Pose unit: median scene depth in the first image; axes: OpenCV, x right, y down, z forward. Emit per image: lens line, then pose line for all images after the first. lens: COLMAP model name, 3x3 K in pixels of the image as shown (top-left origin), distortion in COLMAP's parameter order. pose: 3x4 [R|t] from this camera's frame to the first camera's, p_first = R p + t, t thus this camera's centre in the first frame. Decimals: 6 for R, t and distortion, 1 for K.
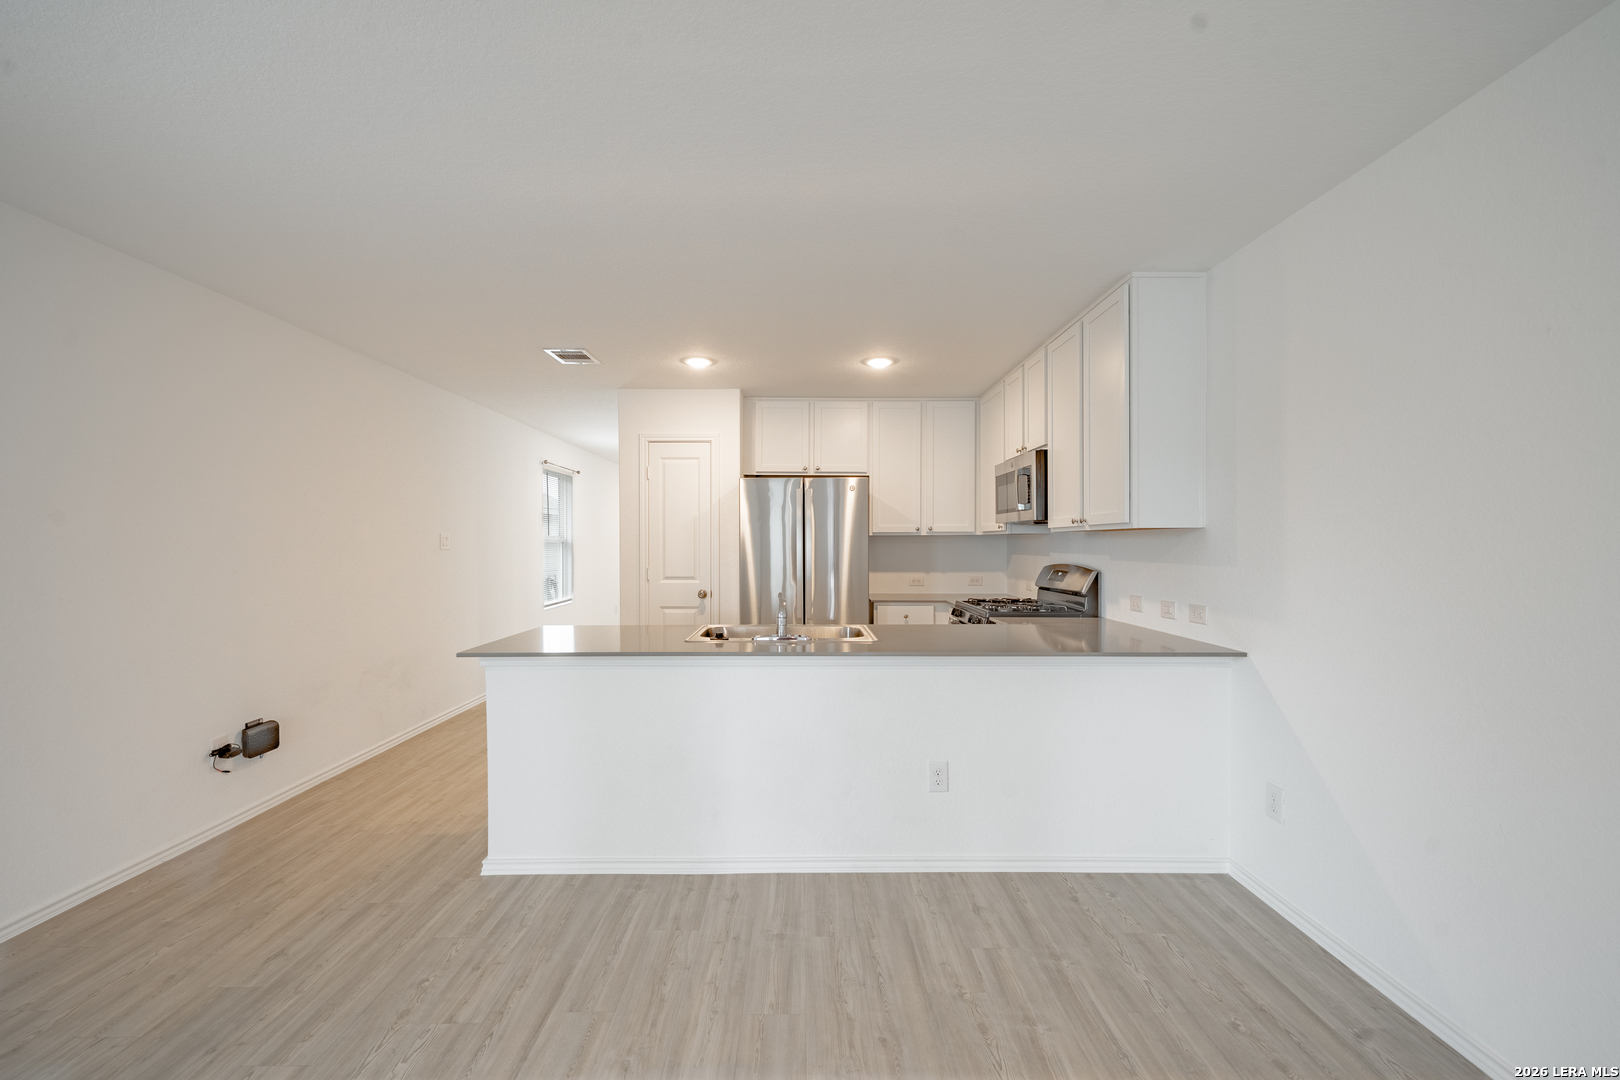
lens RADIAL K [[660.4, 0, 807.1], [0, 660.4, 536.9], [0, 0, 1]] dist [0.000422, -0.000244]
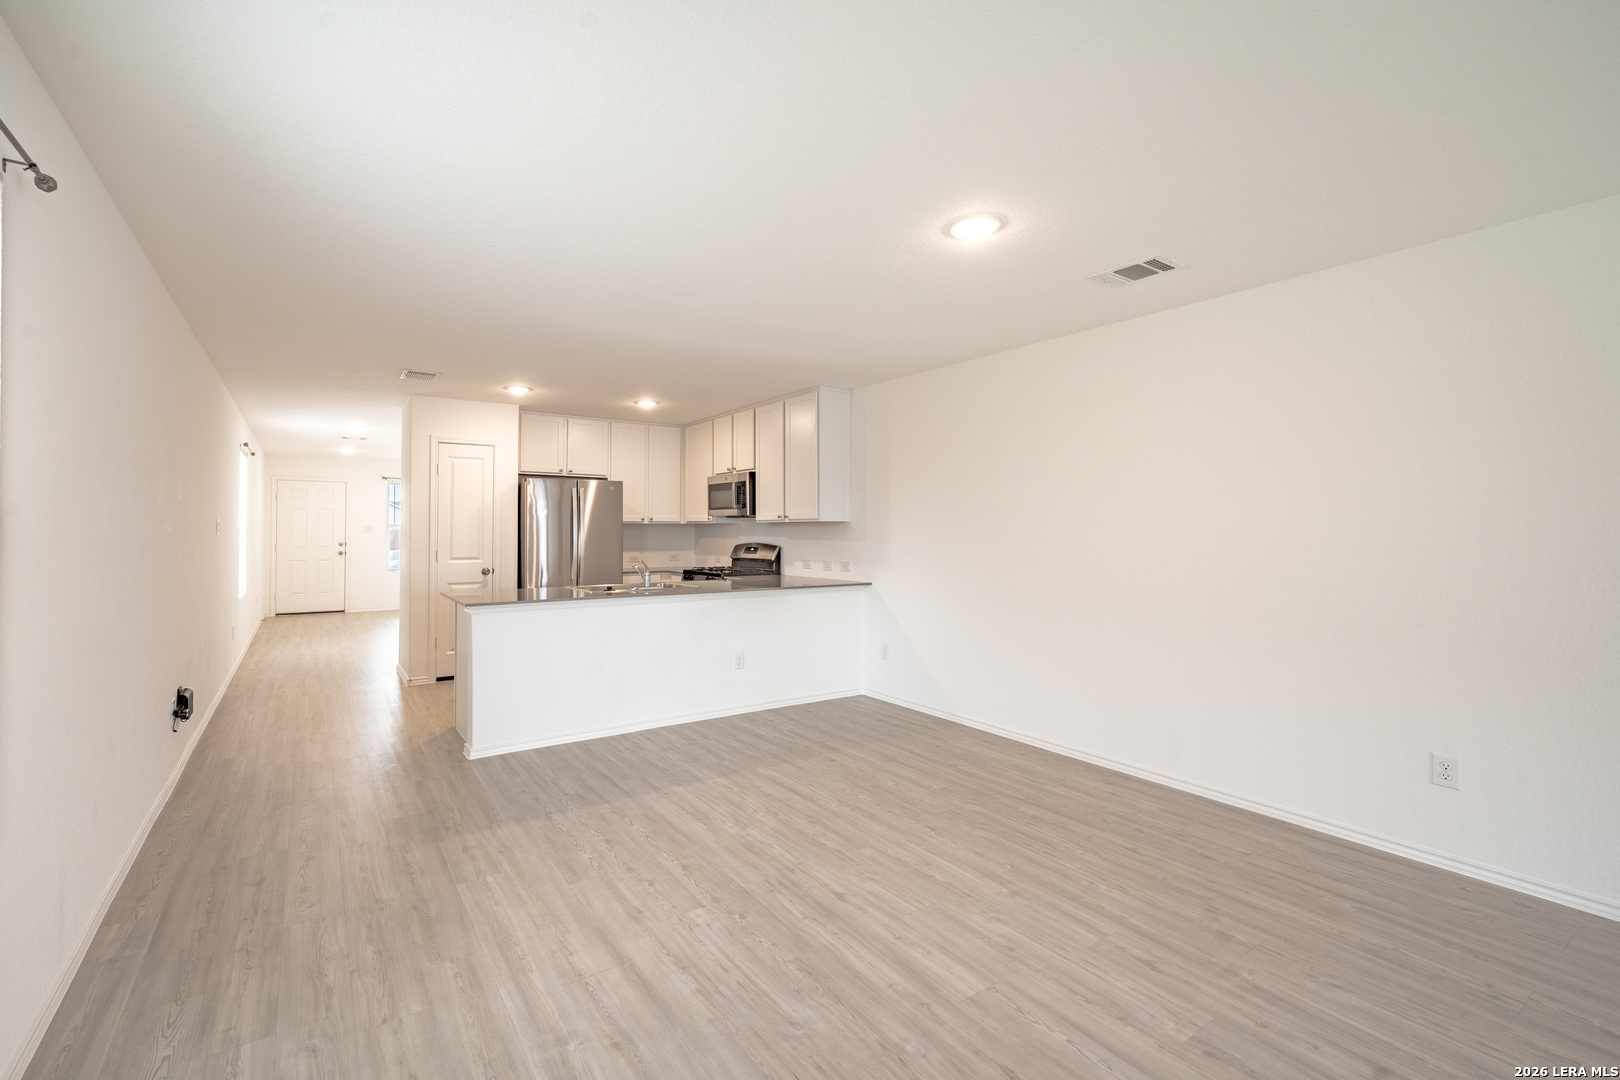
lens RADIAL K [[682.6, 0, 742.5], [0, 682.6, 513.3], [0, 0, 1]] dist [0.001939, 0.000209]
pose [[0.849781, 0.014802, 0.526928, -0.578740], [-0.006477, 0.999823, -0.017642, -0.000799], [-0.527096, 0.011579, 0.849727, -0.430569]]
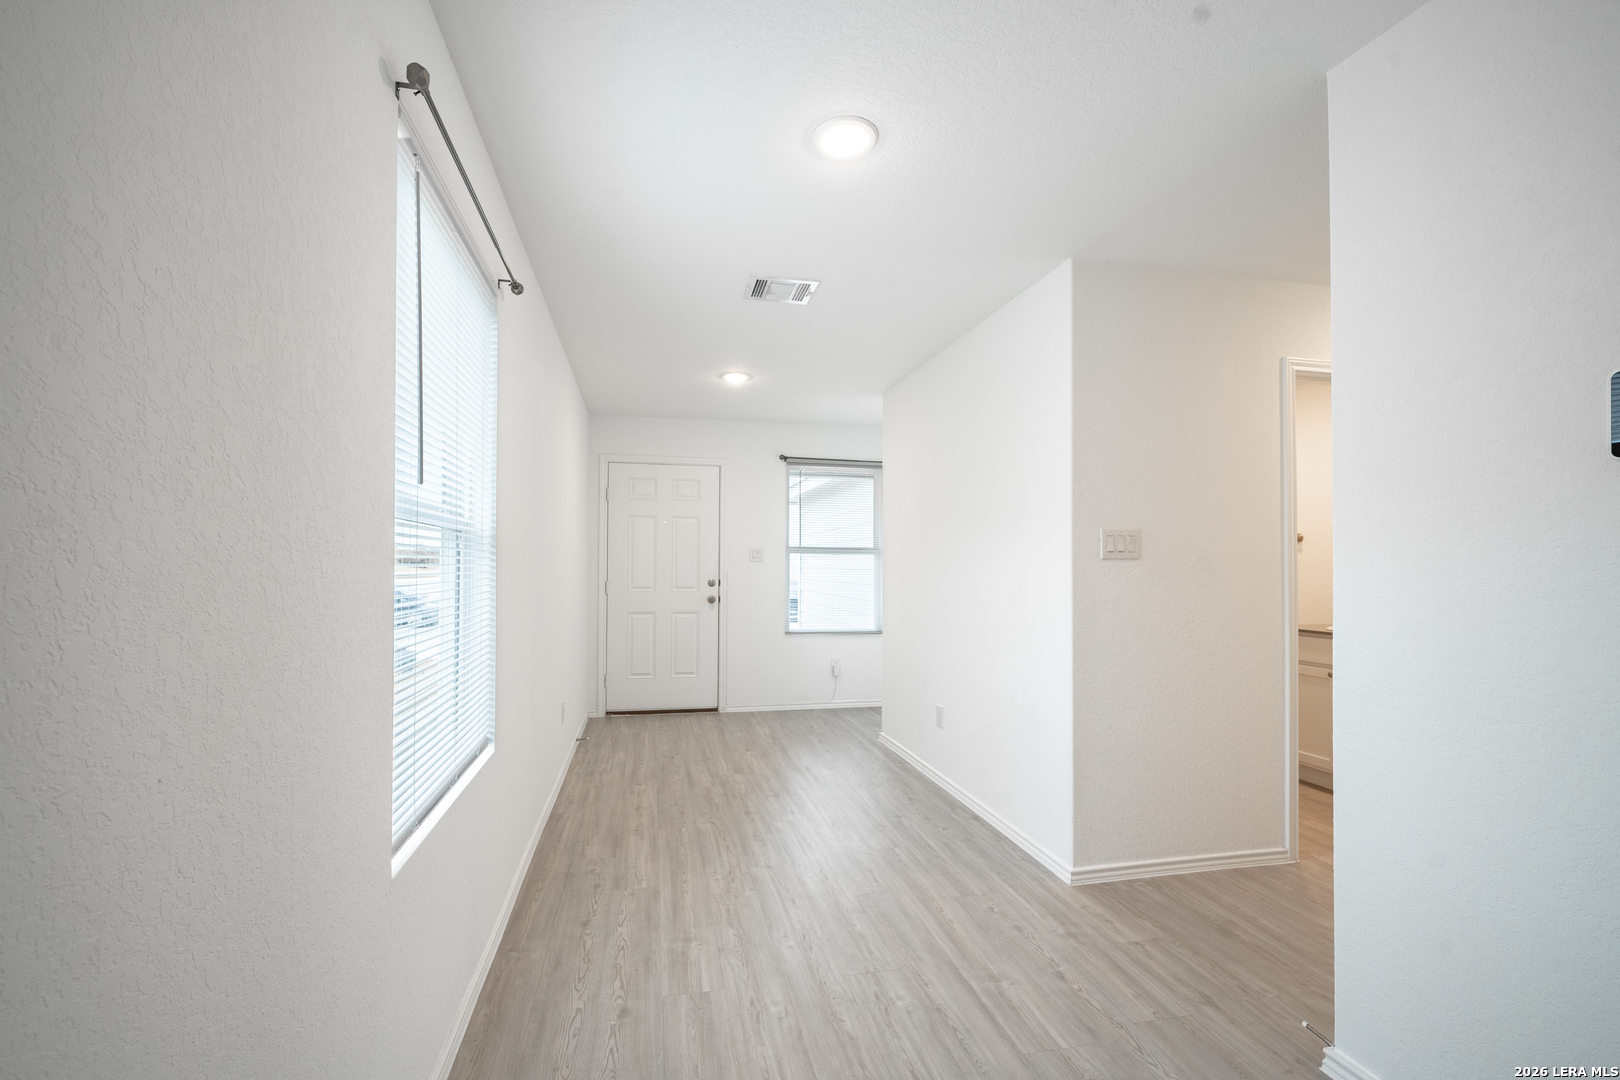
lens RADIAL K [[660.4, 0, 807.1], [0, 660.4, 536.9], [0, 0, 1]] dist [0.000422, -0.000244]
pose [[0.973984, 0.012033, 0.226298, -0.627246], [-0.004284, 0.999389, -0.034700, 0.038767], [-0.226577, 0.032828, 0.973440, 1.510534]]
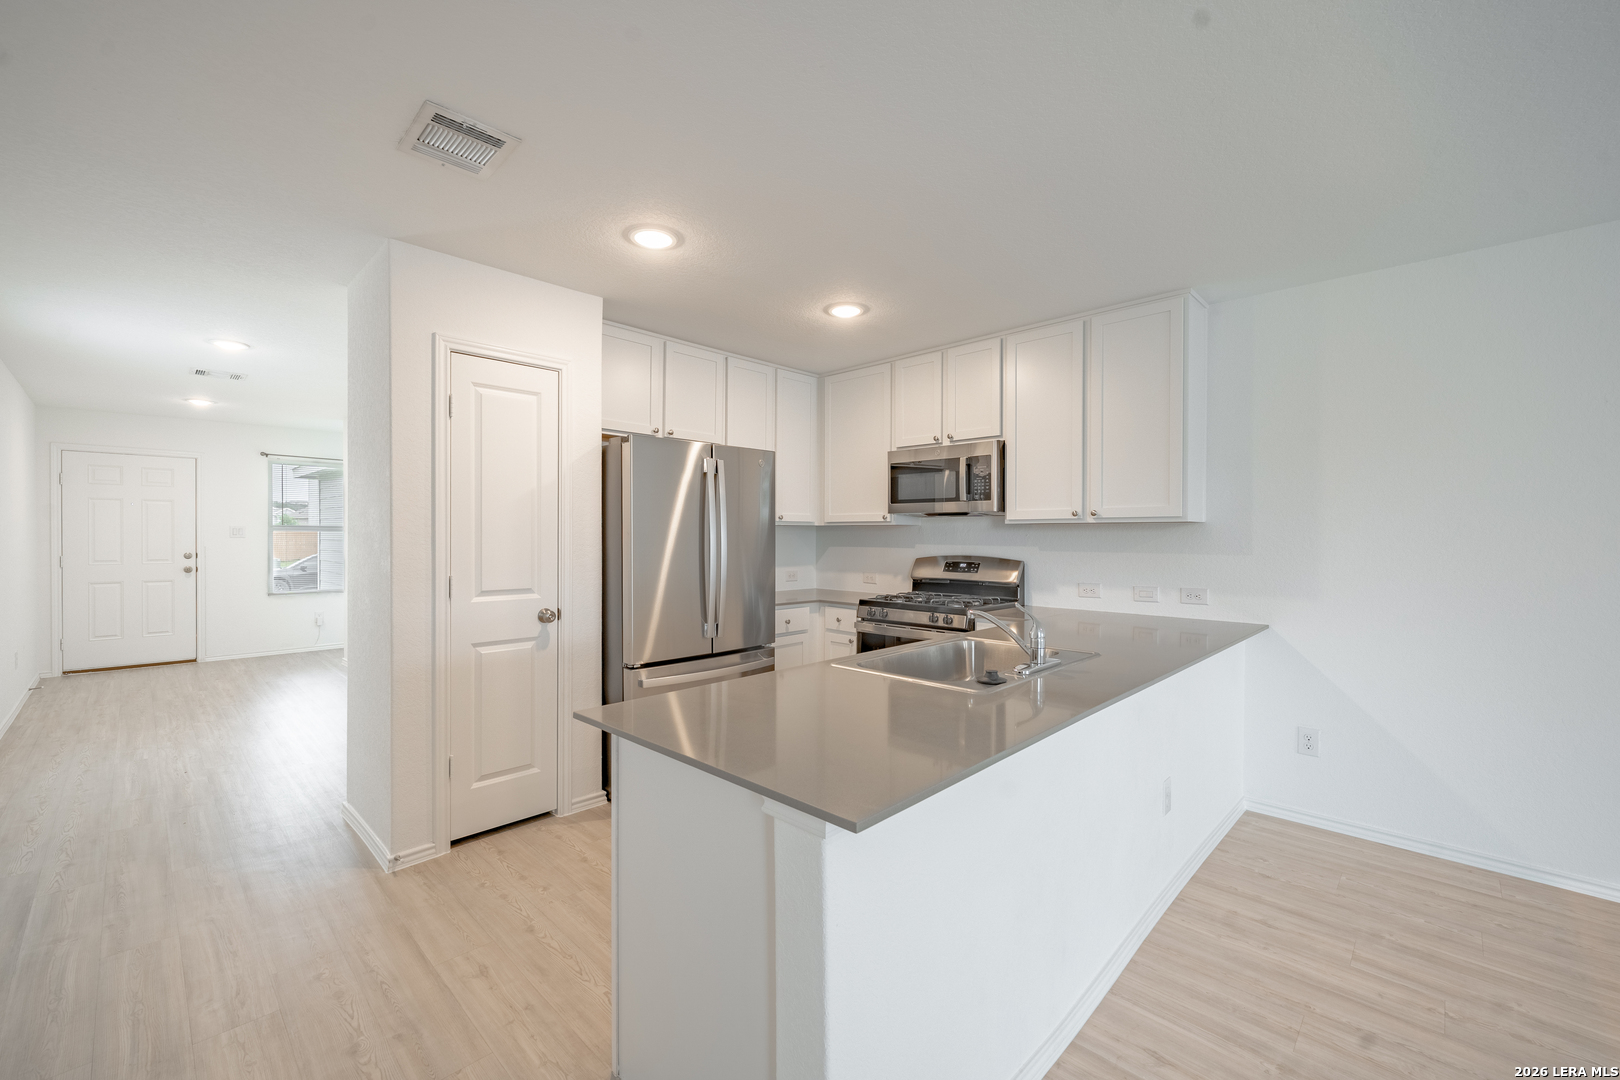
lens RADIAL K [[660.4, 0, 807.1], [0, 660.4, 536.9], [0, 0, 1]] dist [0.000422, -0.000244]
pose [[0.704325, 0.001101, 0.709876, -0.586228], [-0.010414, 0.999907, 0.008781, 0.006804], [-0.709801, -0.013577, 0.704271, 0.542405]]
